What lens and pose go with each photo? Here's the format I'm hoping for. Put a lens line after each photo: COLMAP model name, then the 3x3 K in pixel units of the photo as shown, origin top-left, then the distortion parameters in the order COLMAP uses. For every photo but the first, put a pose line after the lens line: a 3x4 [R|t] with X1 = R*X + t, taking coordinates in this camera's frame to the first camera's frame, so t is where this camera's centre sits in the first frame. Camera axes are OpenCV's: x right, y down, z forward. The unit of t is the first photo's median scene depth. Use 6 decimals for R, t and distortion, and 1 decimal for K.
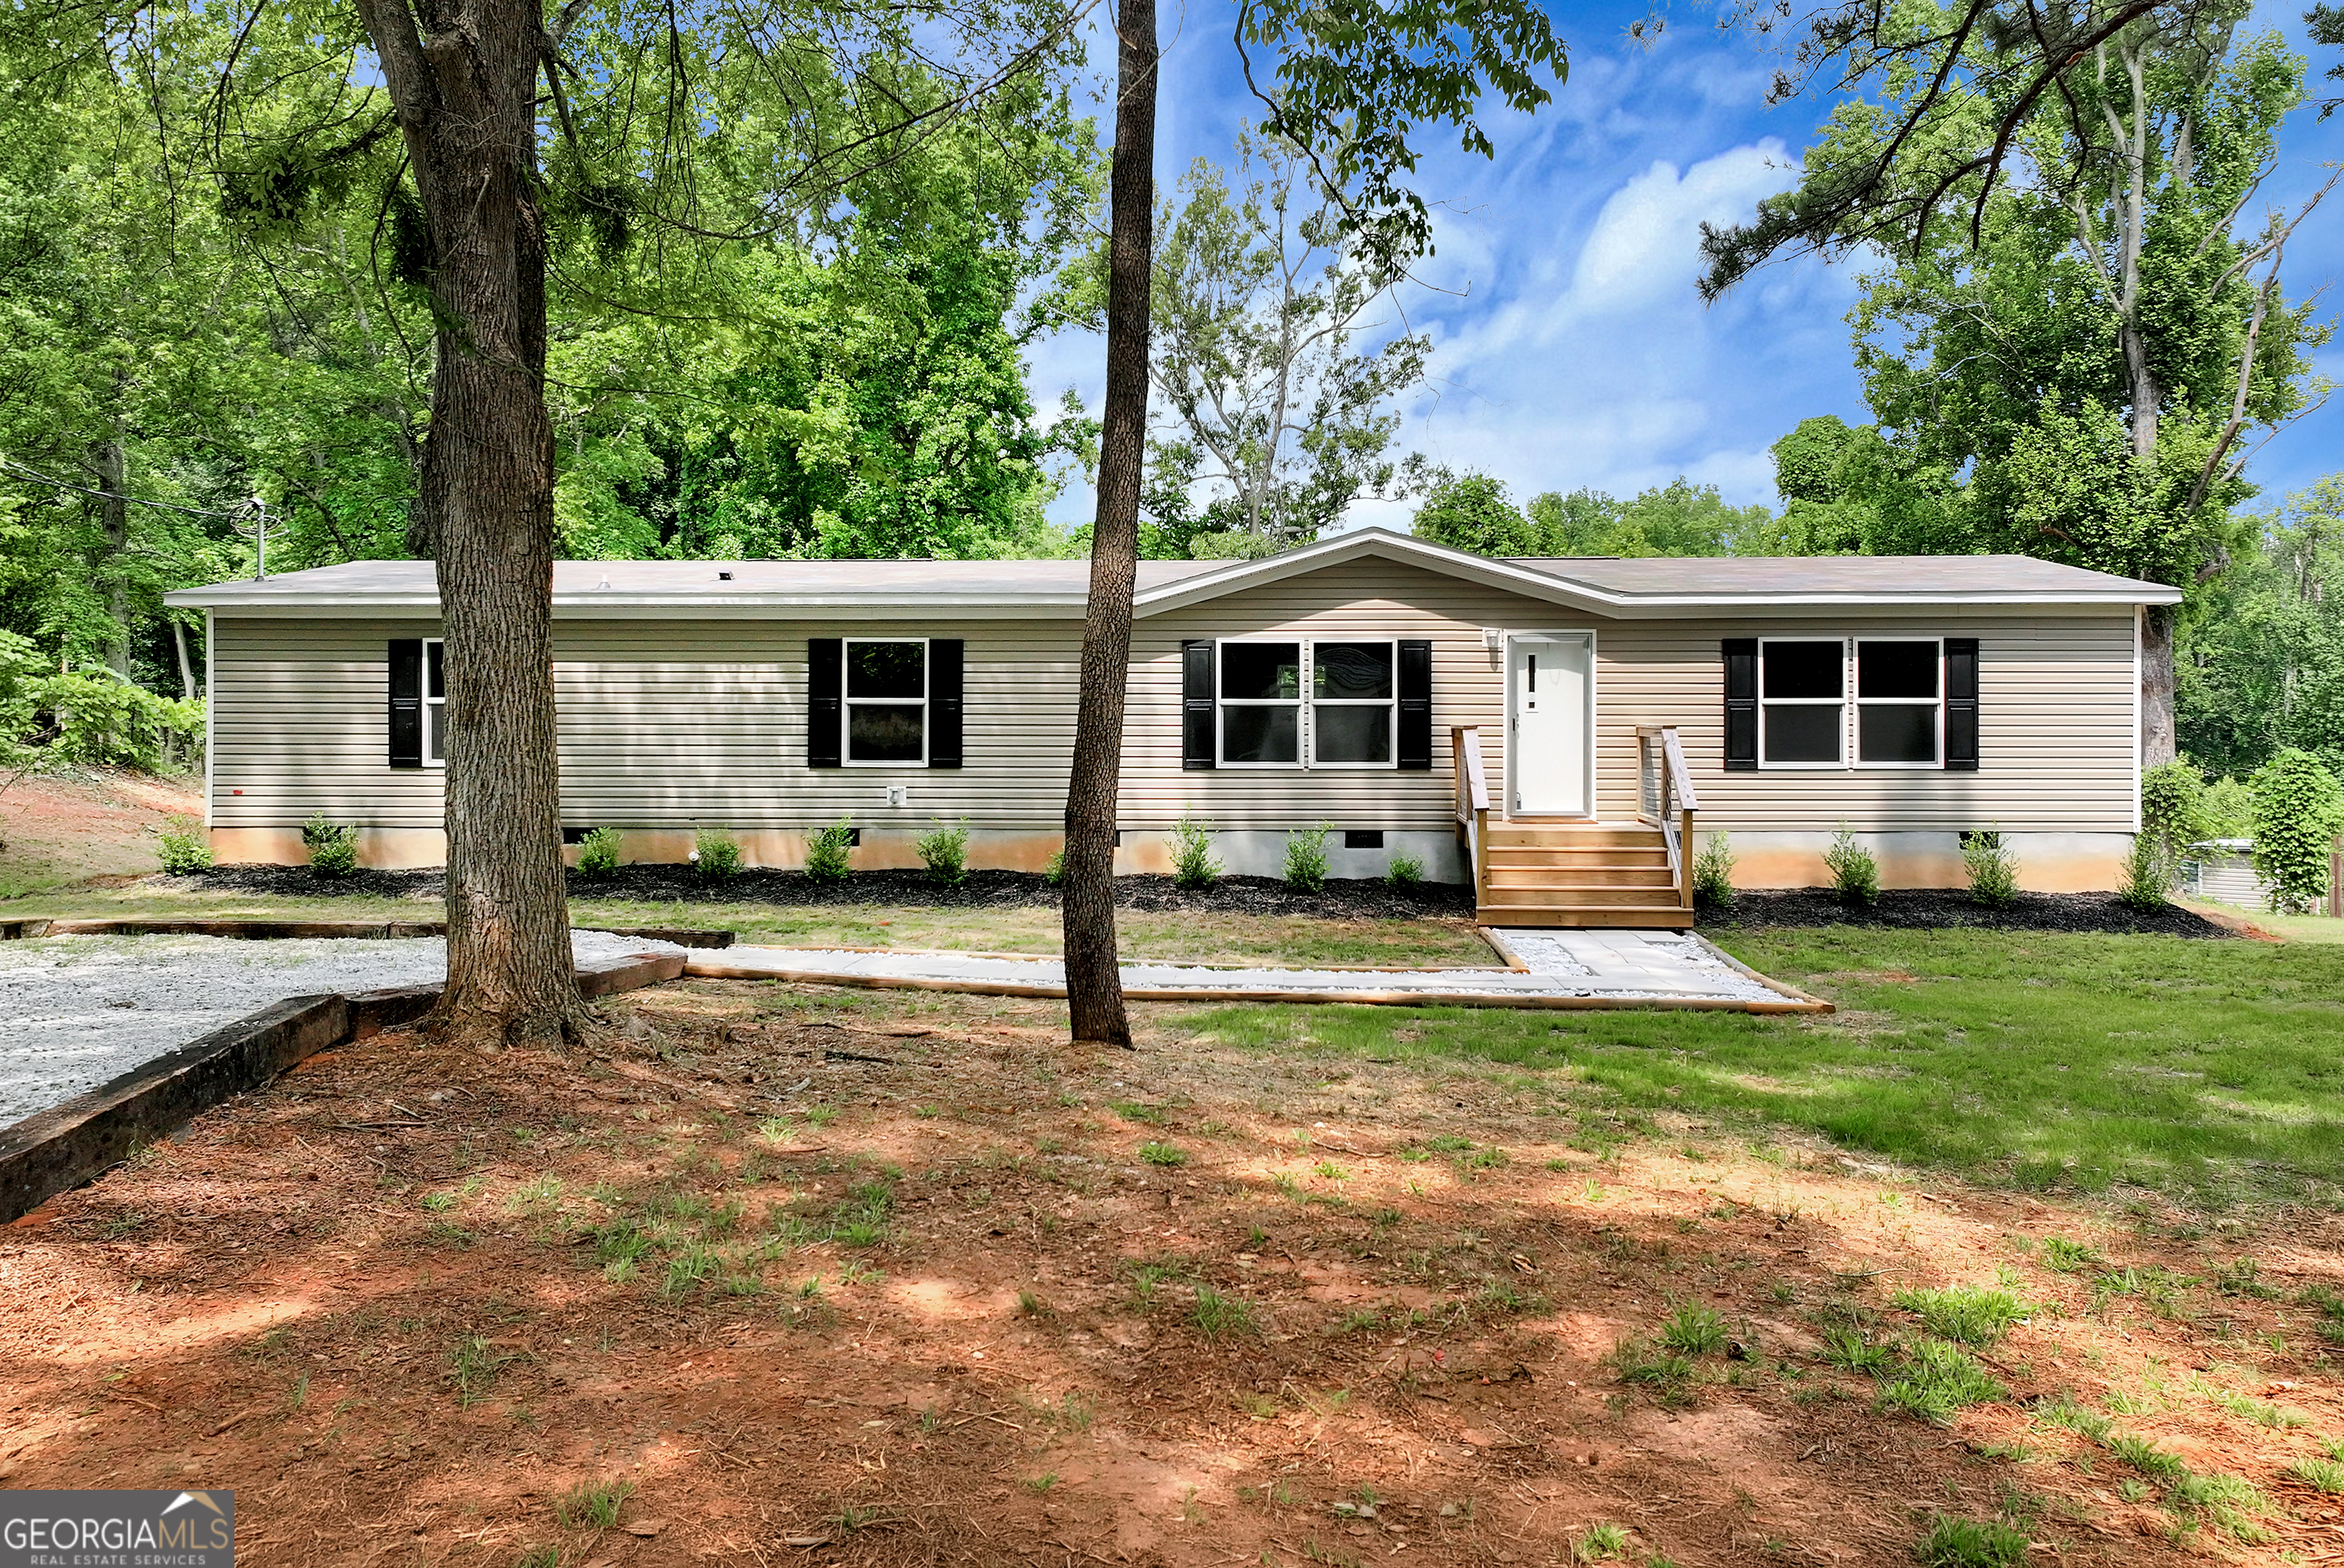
lens RADIAL K [[1991.4, 0, 1175.8], [0, 1991.4, 769.3], [0, 0, 1]] dist [0.017231, -0.017015]
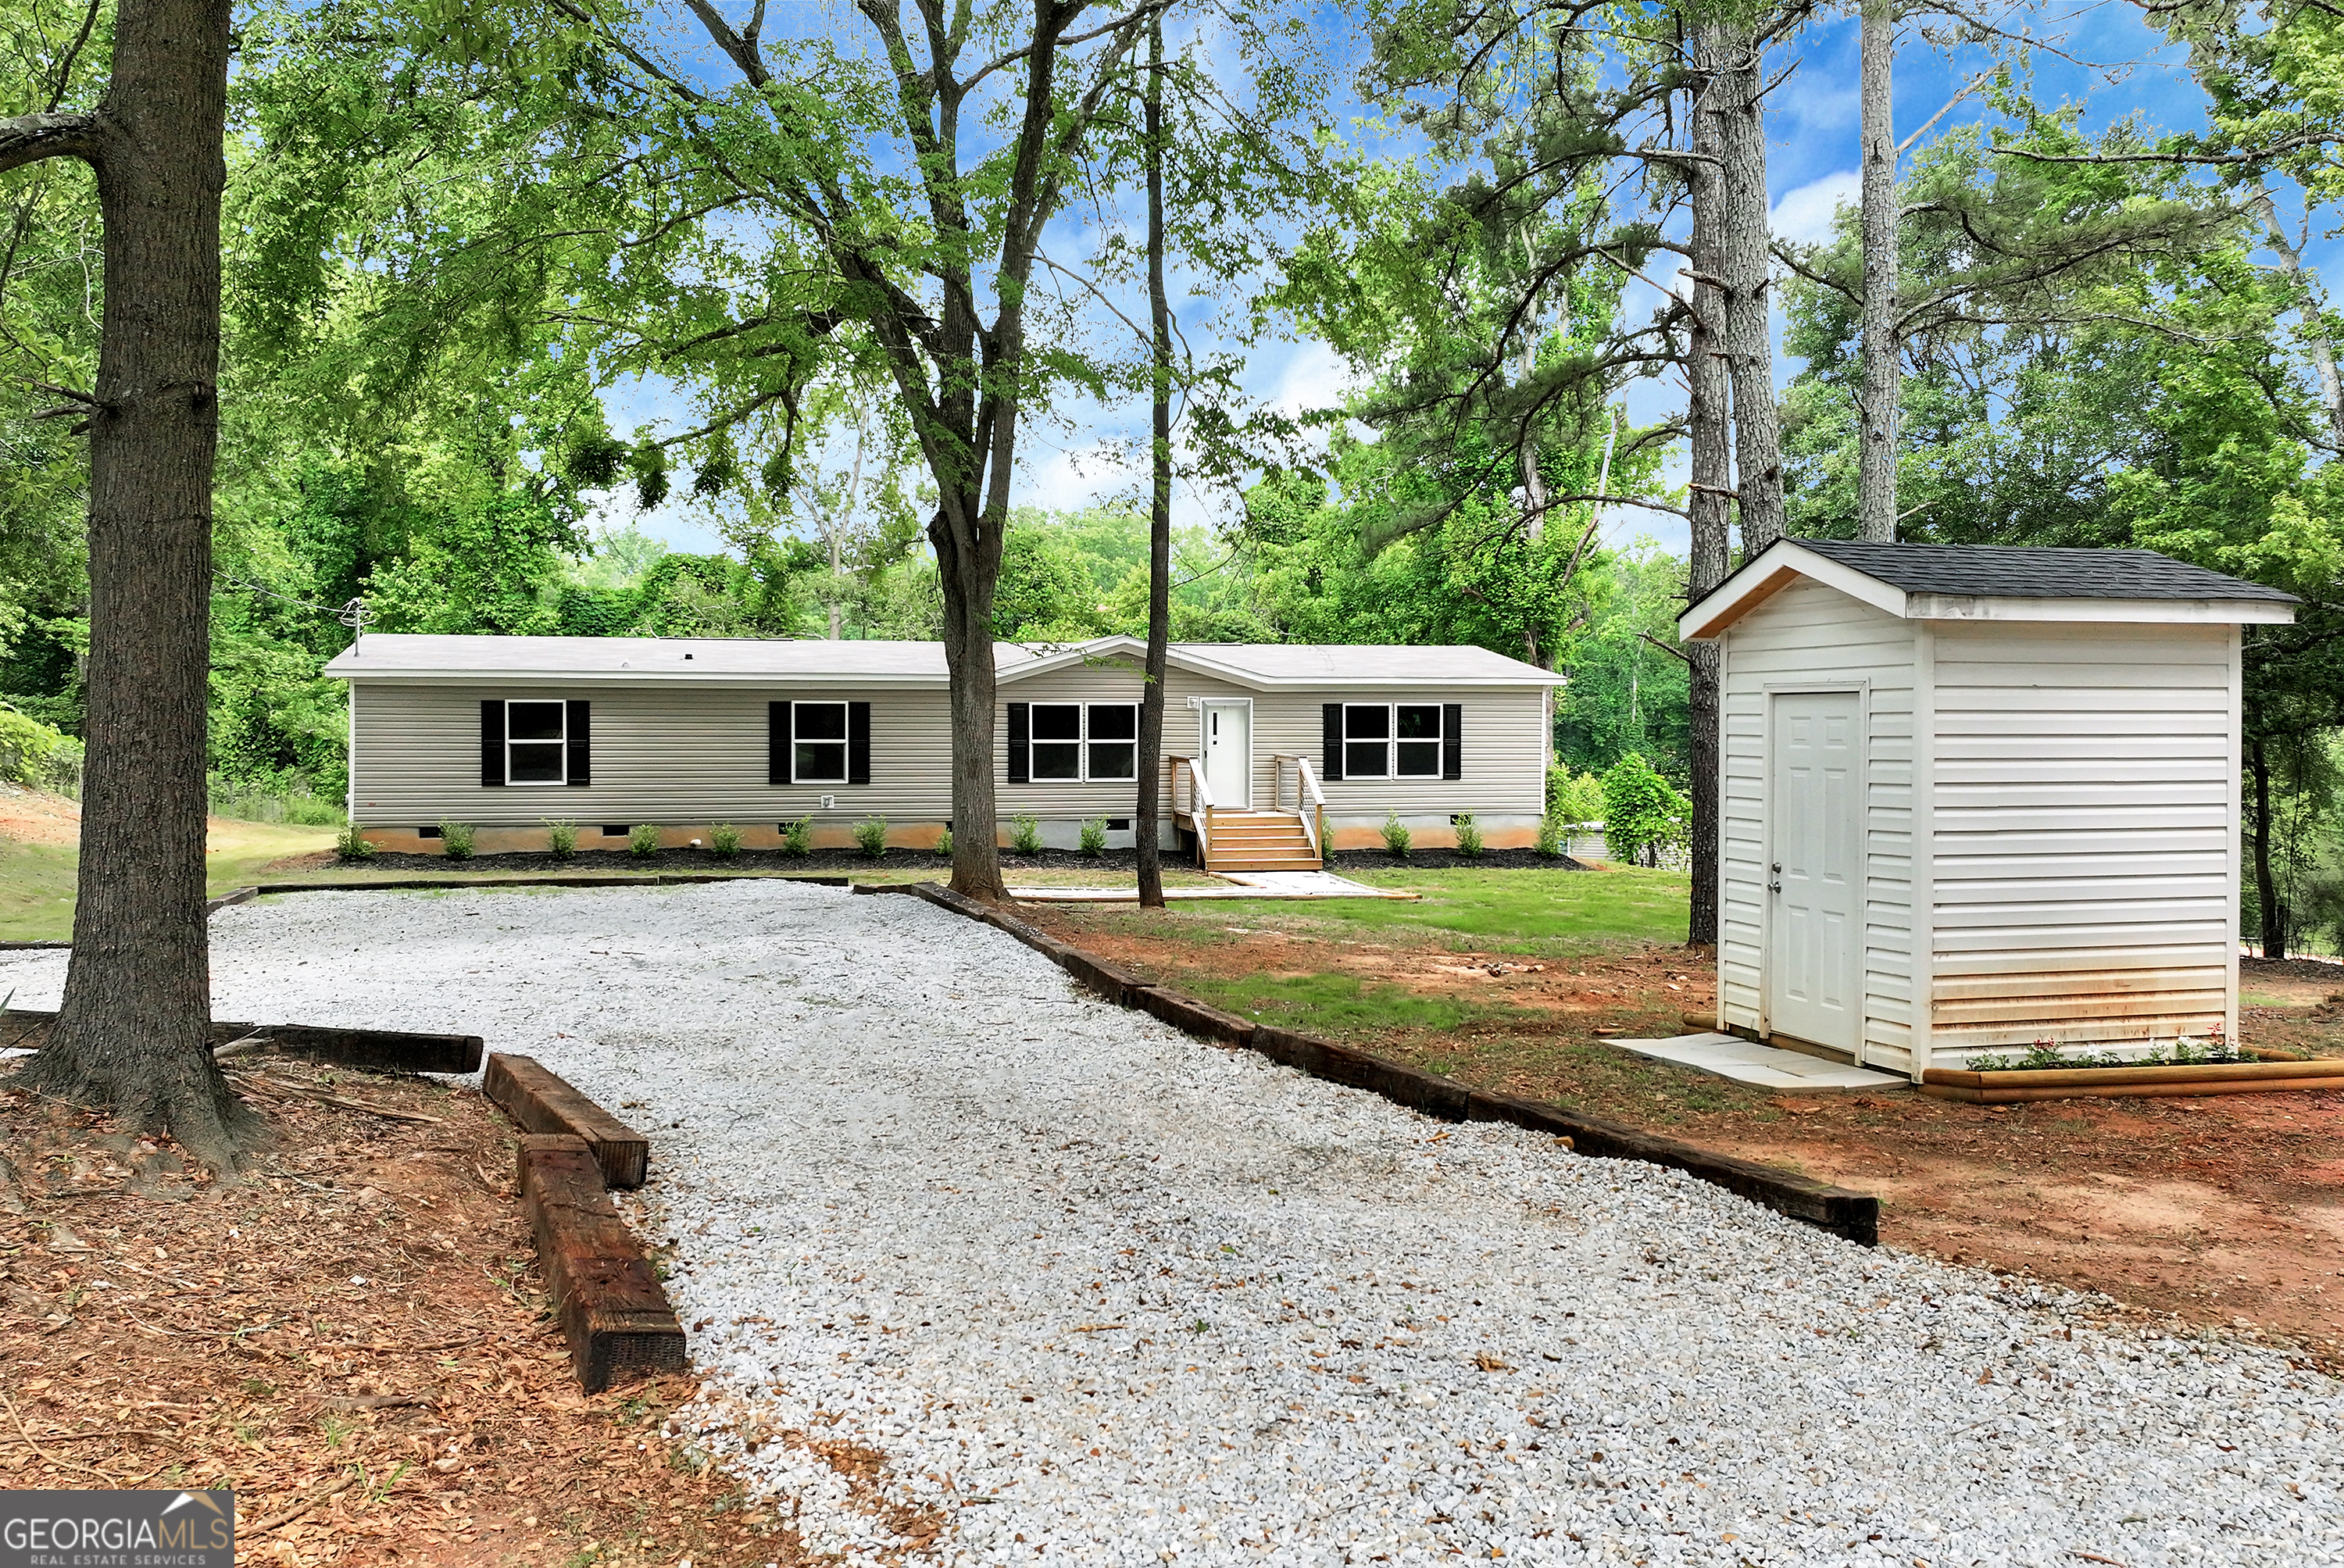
lens RADIAL K [[1991.4, 0, 1157.3], [0, 1991.4, 807.1], [0, 0, 1]] dist [0.017231, -0.017015]
pose [[0.963953, -0.012961, 0.265757, -0.312169], [0.007281, 0.999724, 0.022346, -0.015882], [-0.265973, -0.019606, 0.963781, -0.600512]]
